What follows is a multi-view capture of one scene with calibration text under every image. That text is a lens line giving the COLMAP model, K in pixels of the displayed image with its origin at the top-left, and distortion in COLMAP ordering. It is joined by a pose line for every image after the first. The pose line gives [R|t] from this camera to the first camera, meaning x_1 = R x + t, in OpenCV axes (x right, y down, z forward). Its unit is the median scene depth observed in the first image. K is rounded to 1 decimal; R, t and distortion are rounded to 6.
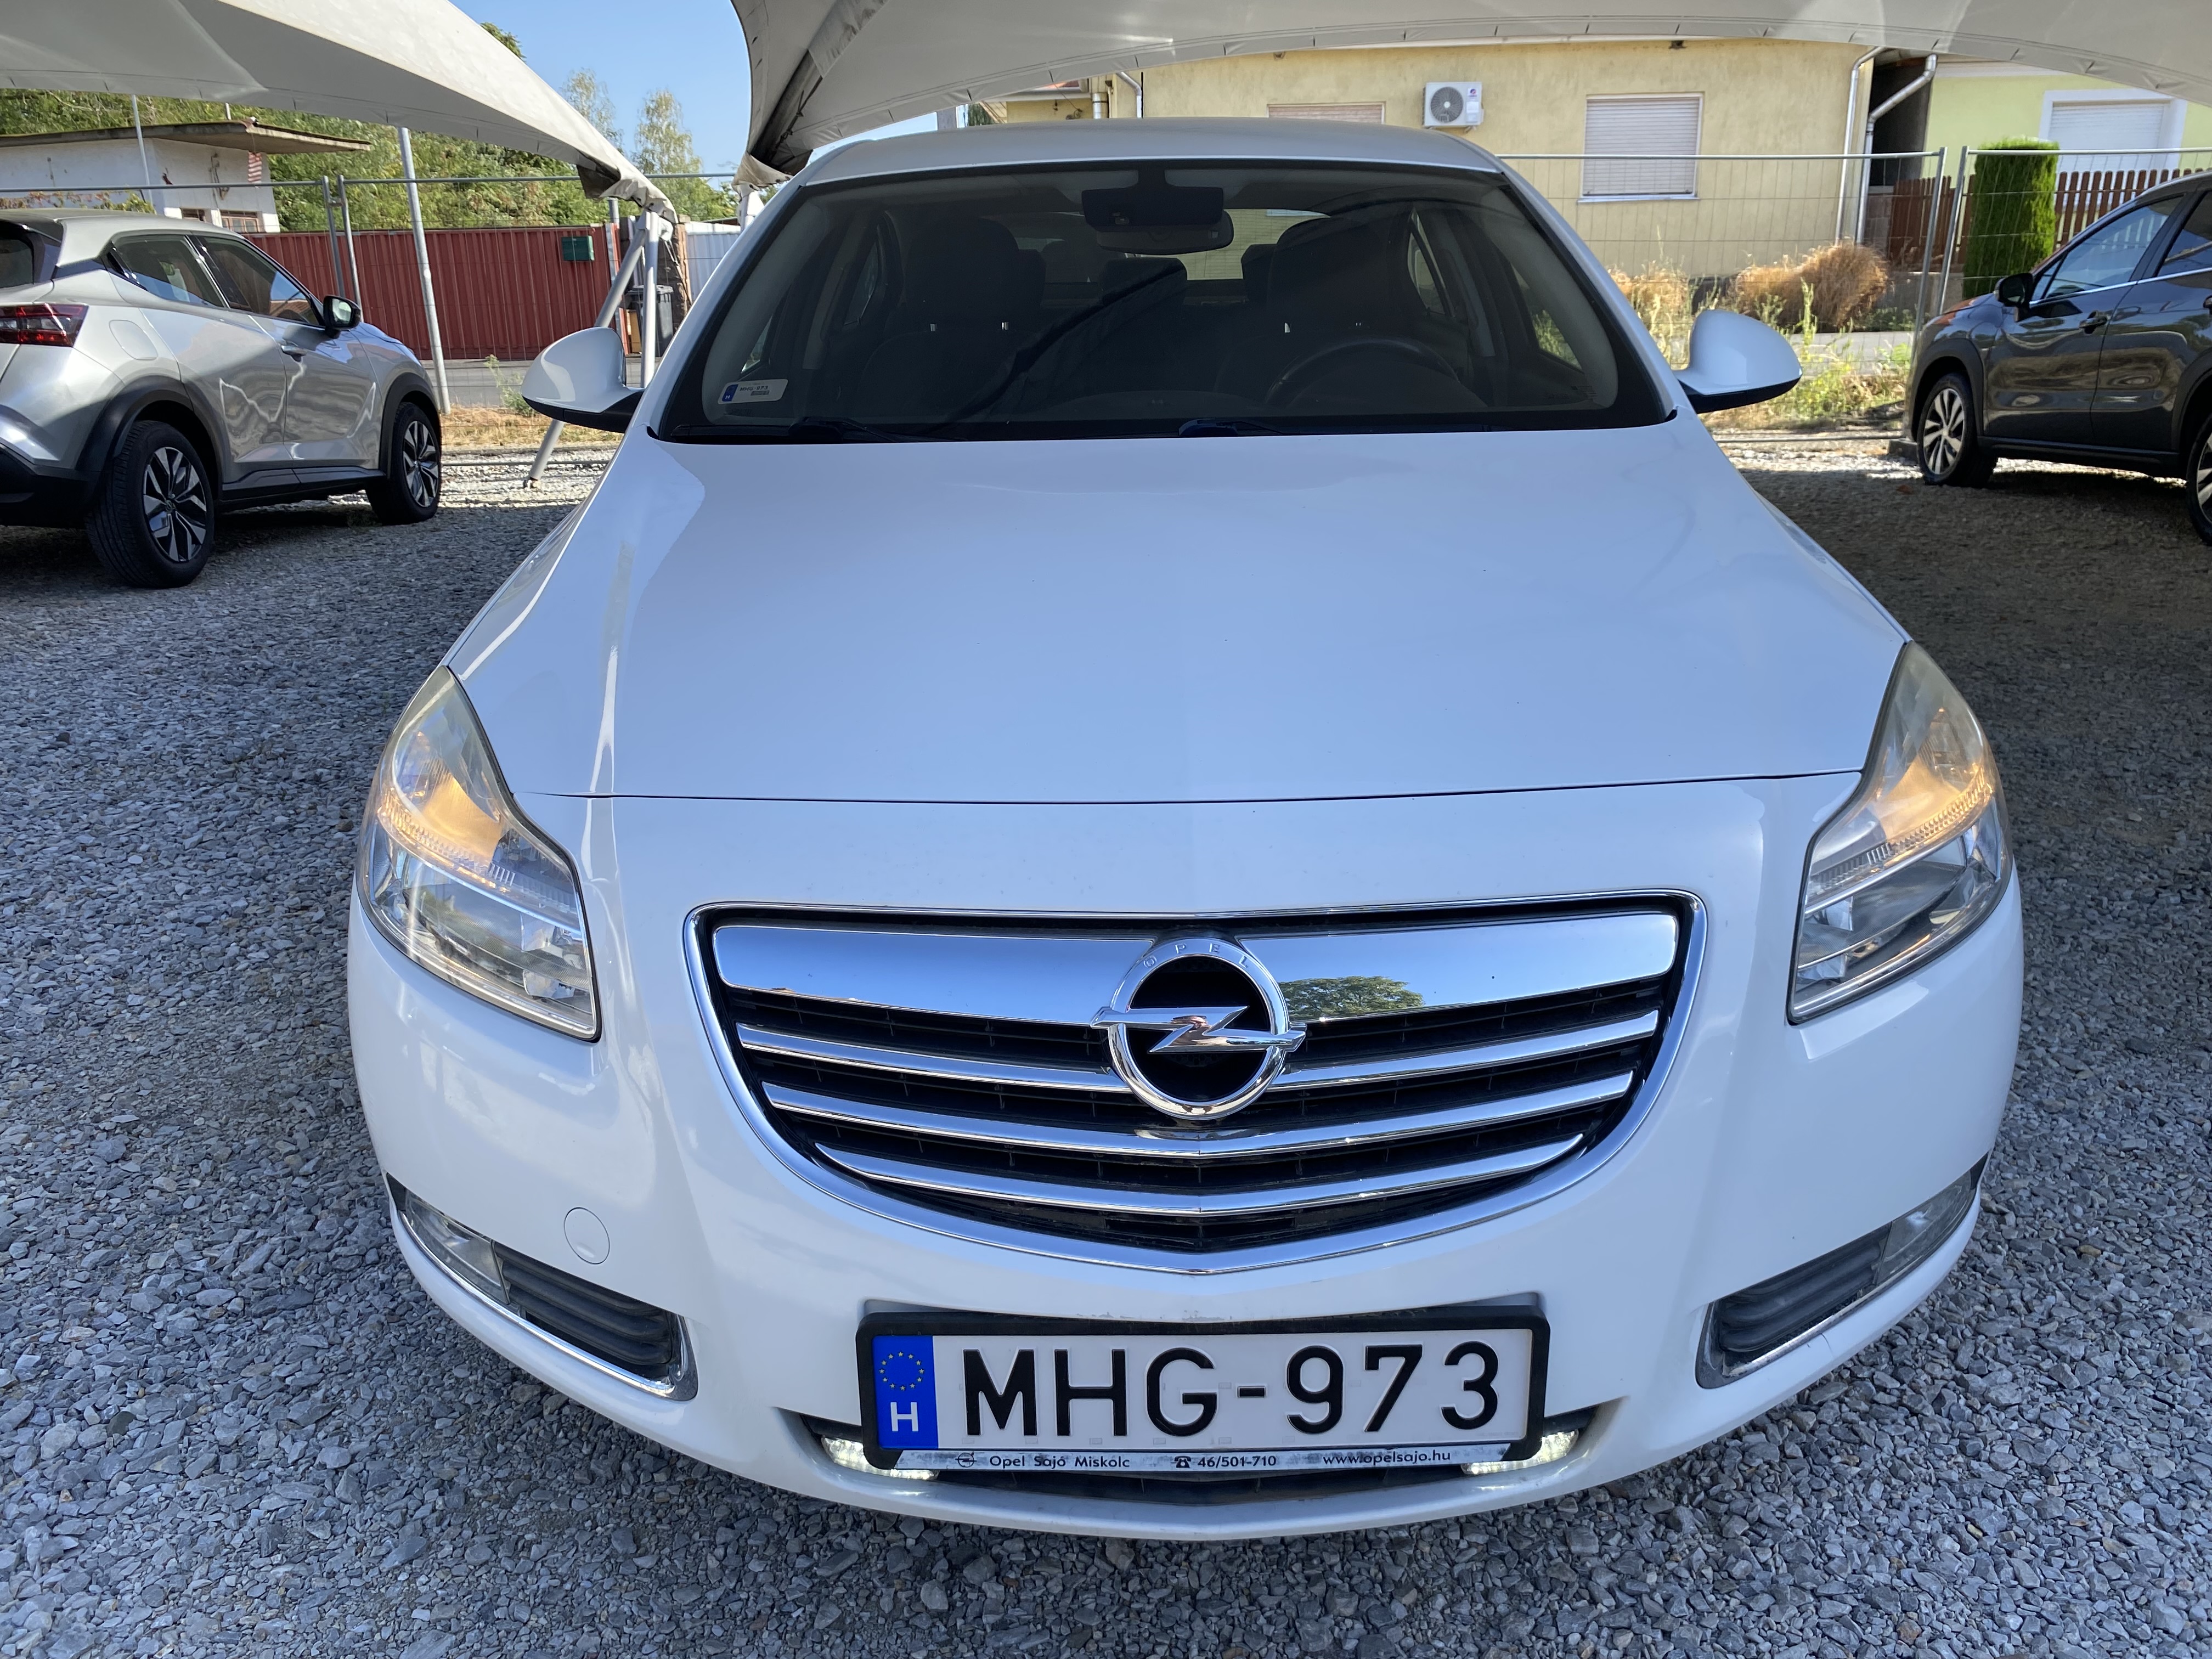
lens RADIAL K [[1680.8, 0, 1099.0], [0, 1680.8, 828.6], [0, 0, 1]] dist [0.015763, -0.019747]
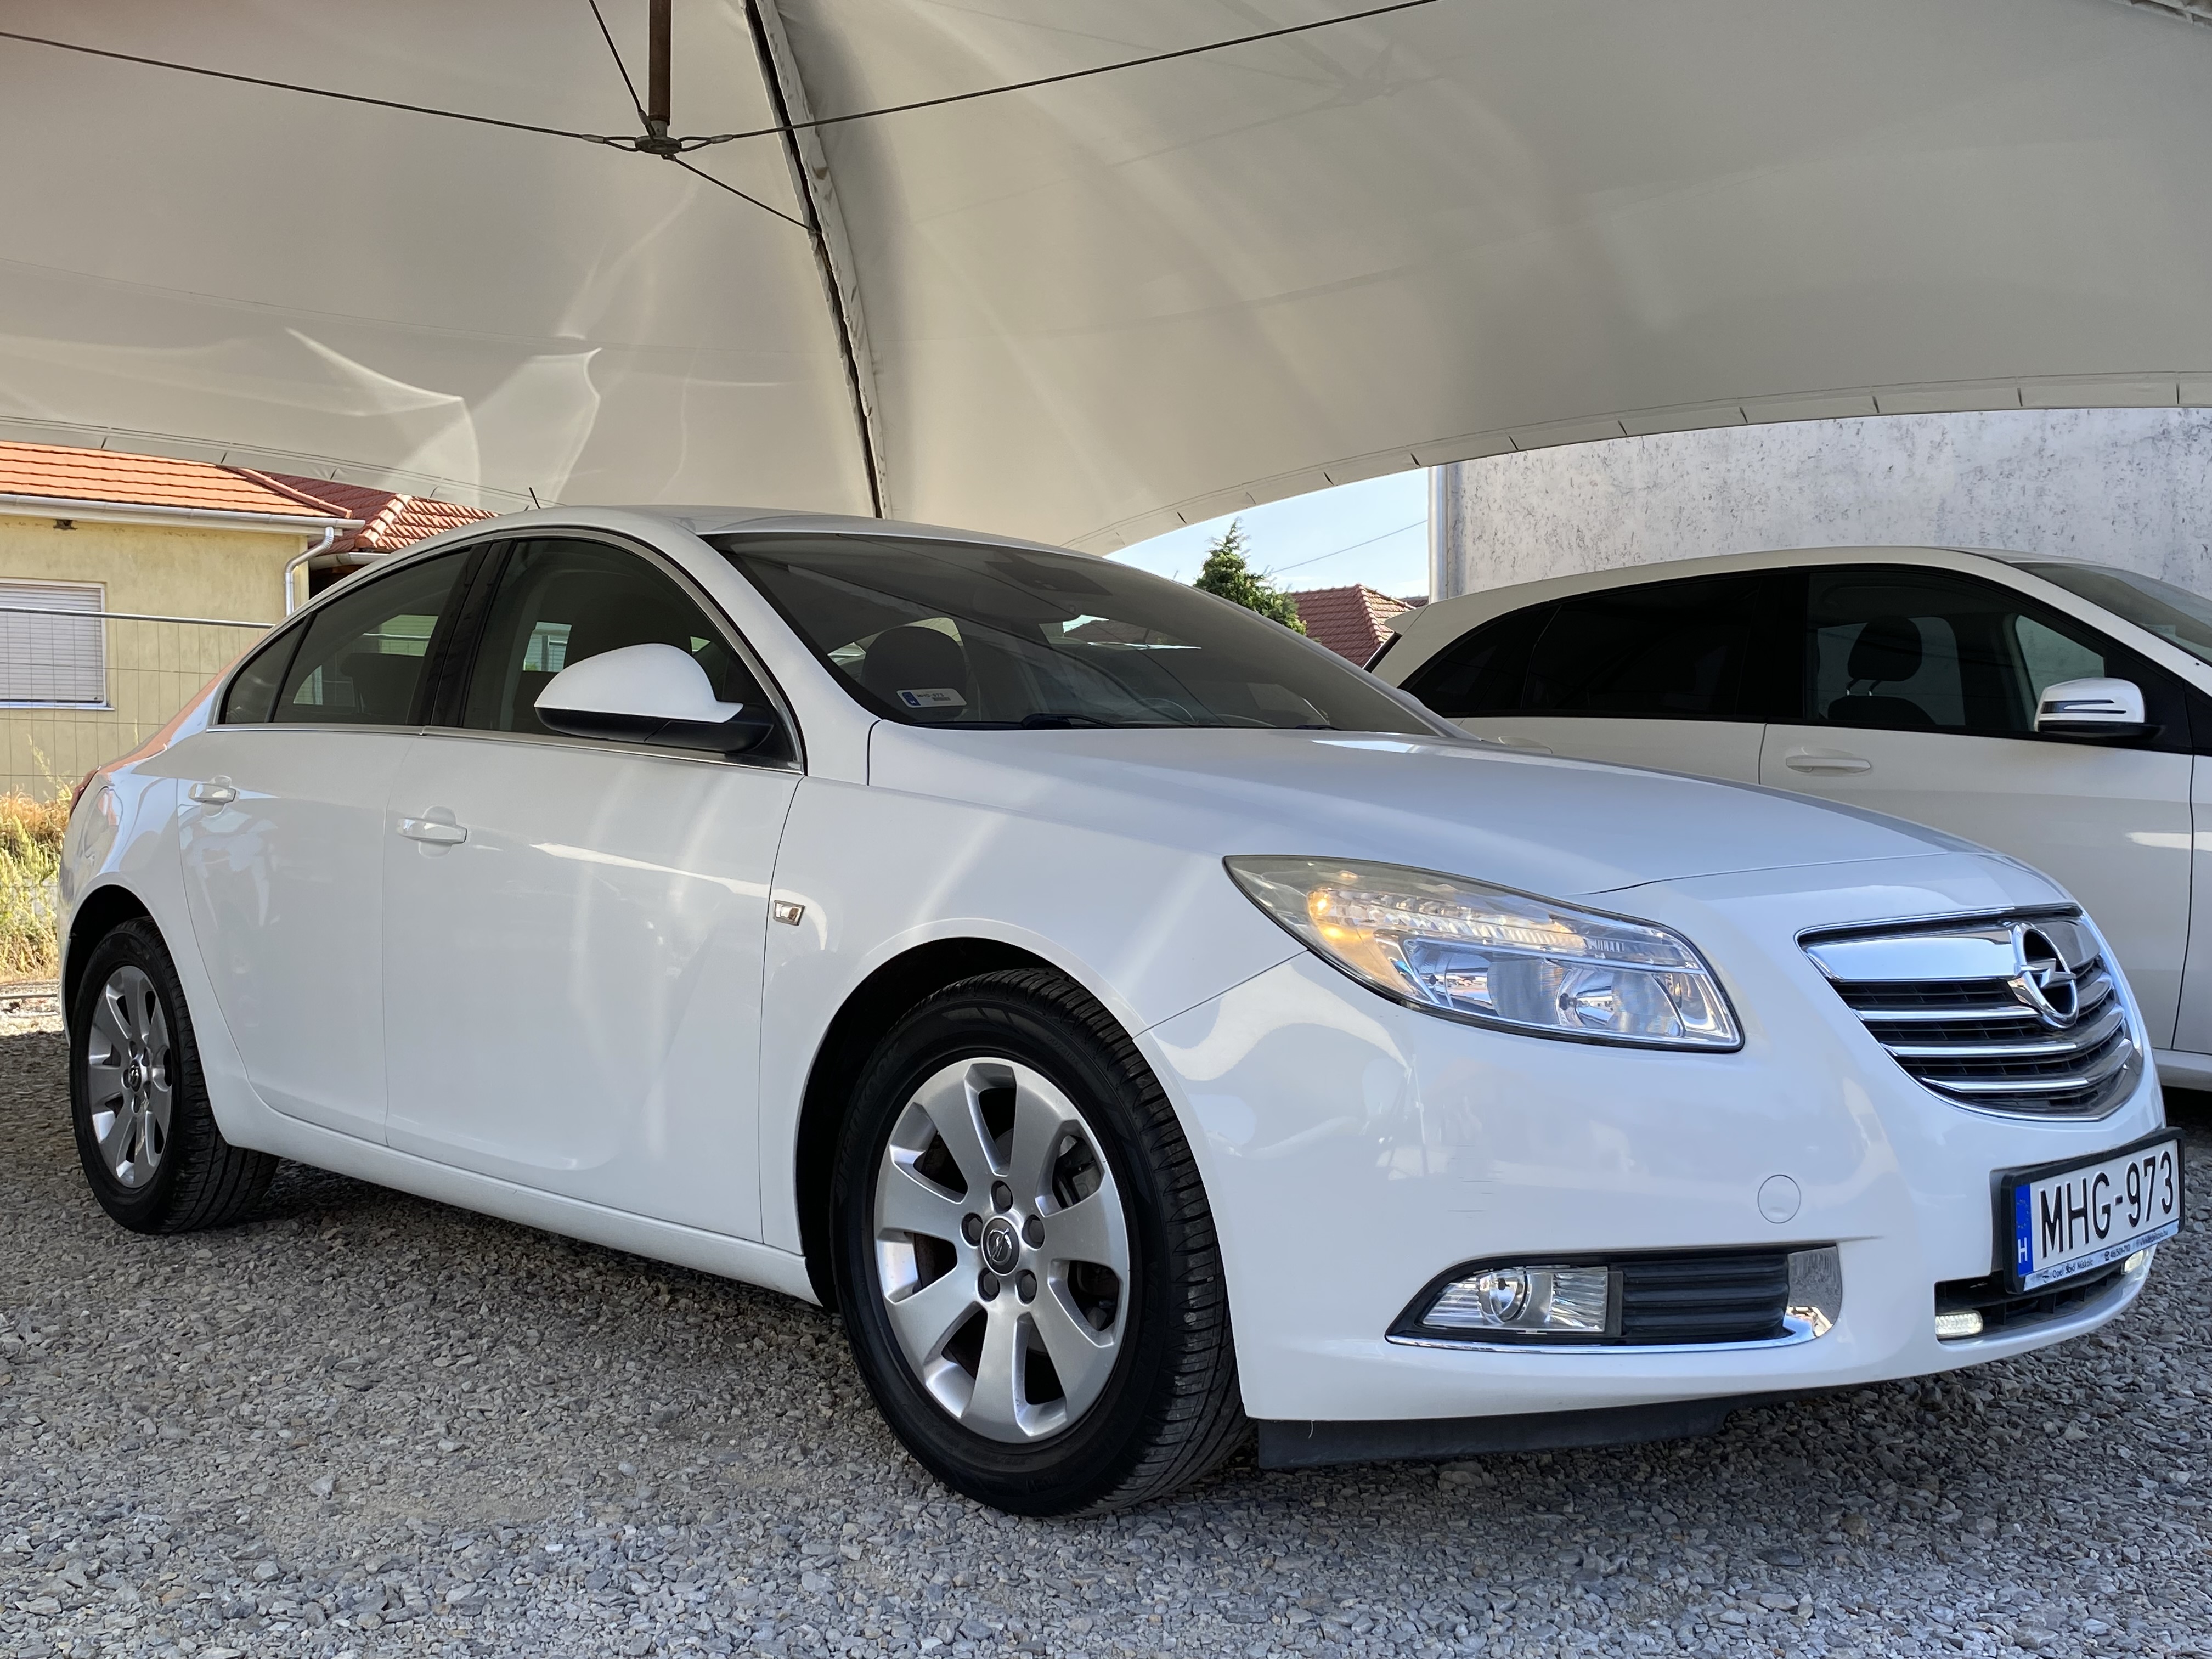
lens RADIAL K [[2224.5, 0, 1123.0], [0, 2224.5, 832.9], [0, 0, 1]] dist [0.009300, 0.000000]
pose [[0.703133, 0.001361, 0.711057, -1.985030], [0.215586, 0.952520, -0.215007, 0.249229], [-0.677589, 0.304472, 0.669455, 0.132679]]
